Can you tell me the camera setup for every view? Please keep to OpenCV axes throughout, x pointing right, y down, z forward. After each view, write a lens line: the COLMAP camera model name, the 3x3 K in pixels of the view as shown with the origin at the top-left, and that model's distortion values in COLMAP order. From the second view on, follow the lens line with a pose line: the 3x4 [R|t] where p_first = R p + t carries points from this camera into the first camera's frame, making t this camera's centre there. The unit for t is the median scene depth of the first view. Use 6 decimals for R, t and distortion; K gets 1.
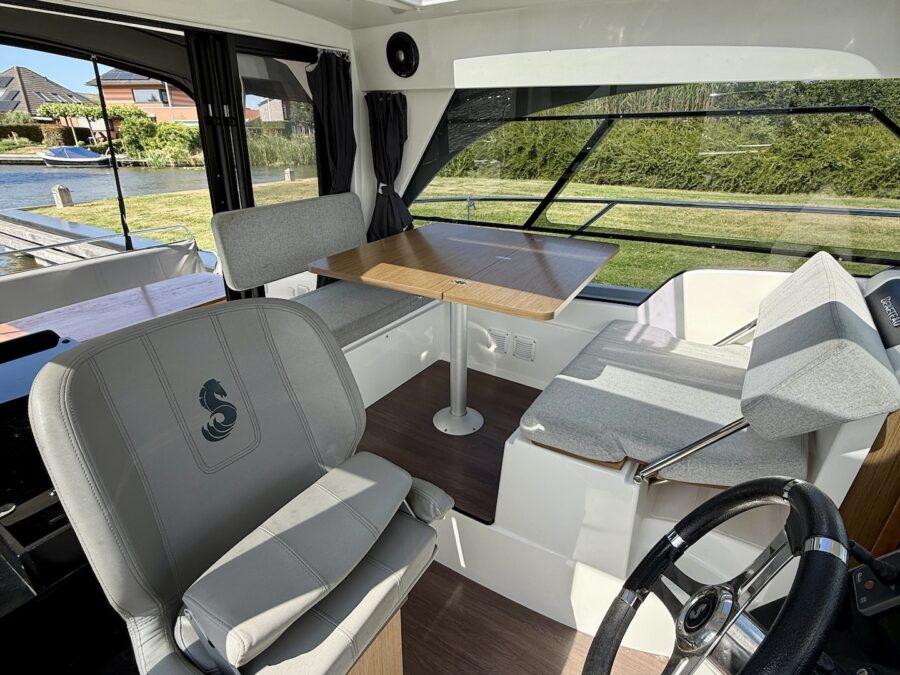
lens RADIAL K [[479.9, 0, 450.0], [0, 479.9, 337.5], [0, 0, 1]] dist [-0.000368, -0.000207]
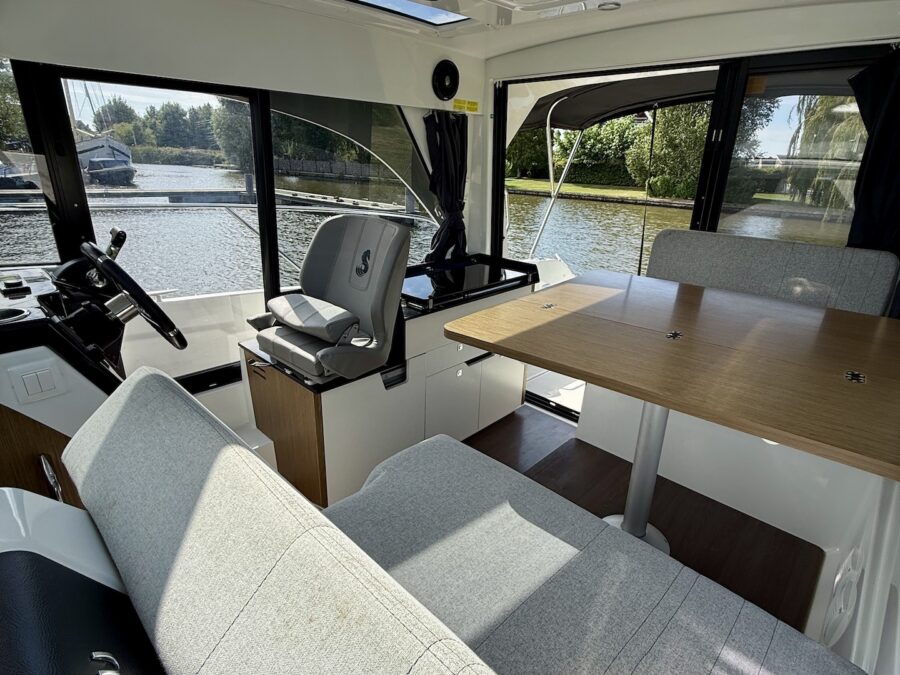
lens RADIAL K [[473.9, 0, 452.8], [0, 473.9, 336.1], [0, 0, 1]] dist [0.003012, -0.000937]
pose [[-0.178464, 0.342045, -0.922581, 0.228499], [-0.420798, 0.821031, 0.385794, -0.085689], [0.889427, 0.457070, -0.002593, 0.219128]]
